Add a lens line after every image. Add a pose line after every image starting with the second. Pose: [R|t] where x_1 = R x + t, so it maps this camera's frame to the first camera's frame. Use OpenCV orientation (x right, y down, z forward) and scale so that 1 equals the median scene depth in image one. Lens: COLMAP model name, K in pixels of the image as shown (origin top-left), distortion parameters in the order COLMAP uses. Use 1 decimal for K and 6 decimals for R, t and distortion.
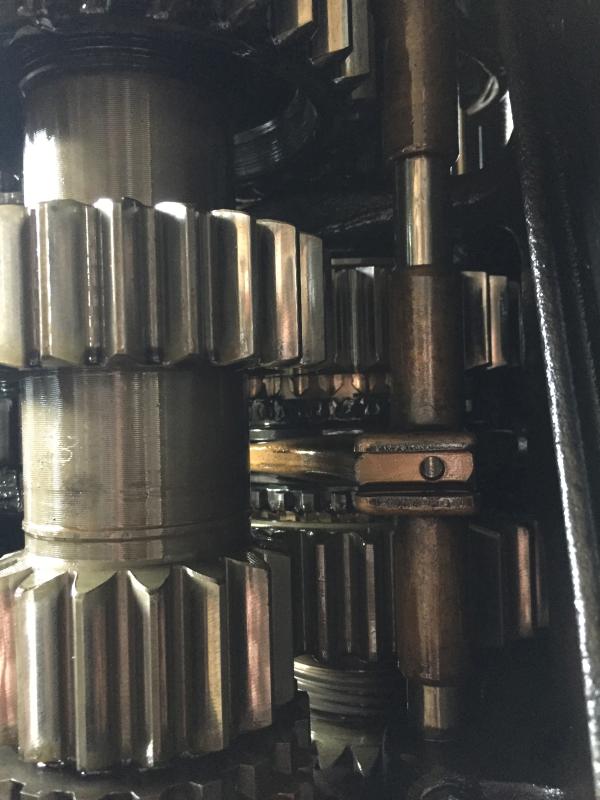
lens RADIAL K [[686.5, 0, 300.0], [0, 686.5, 400.0], [0, 0, 1]] dist [0.150932, -0.295539]
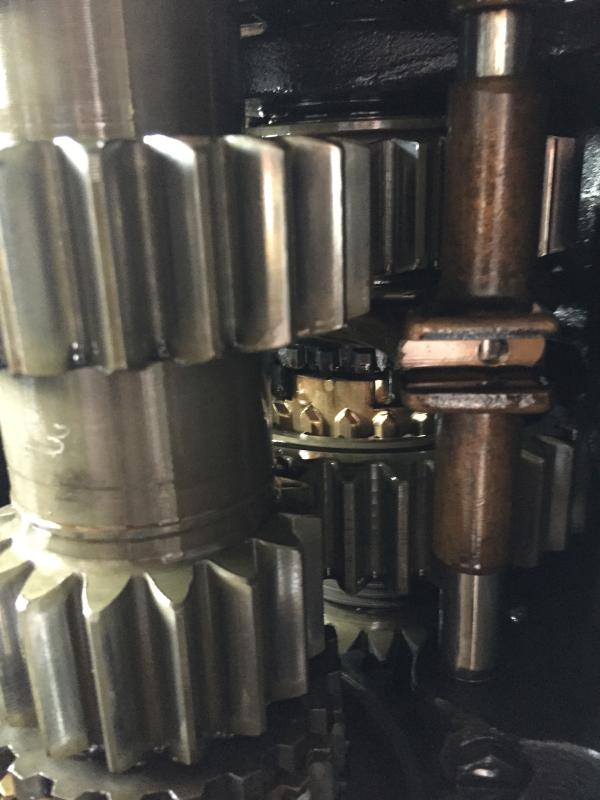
lens RADIAL K [[686.5, 0, 300.0], [0, 686.5, 400.0], [0, 0, 1]] dist [0.150932, -0.295539]
pose [[0.999254, -0.021028, 0.032392, -0.079081], [0.009424, 0.946176, 0.323515, -0.243363], [-0.037452, -0.322968, 0.945669, 0.247069]]
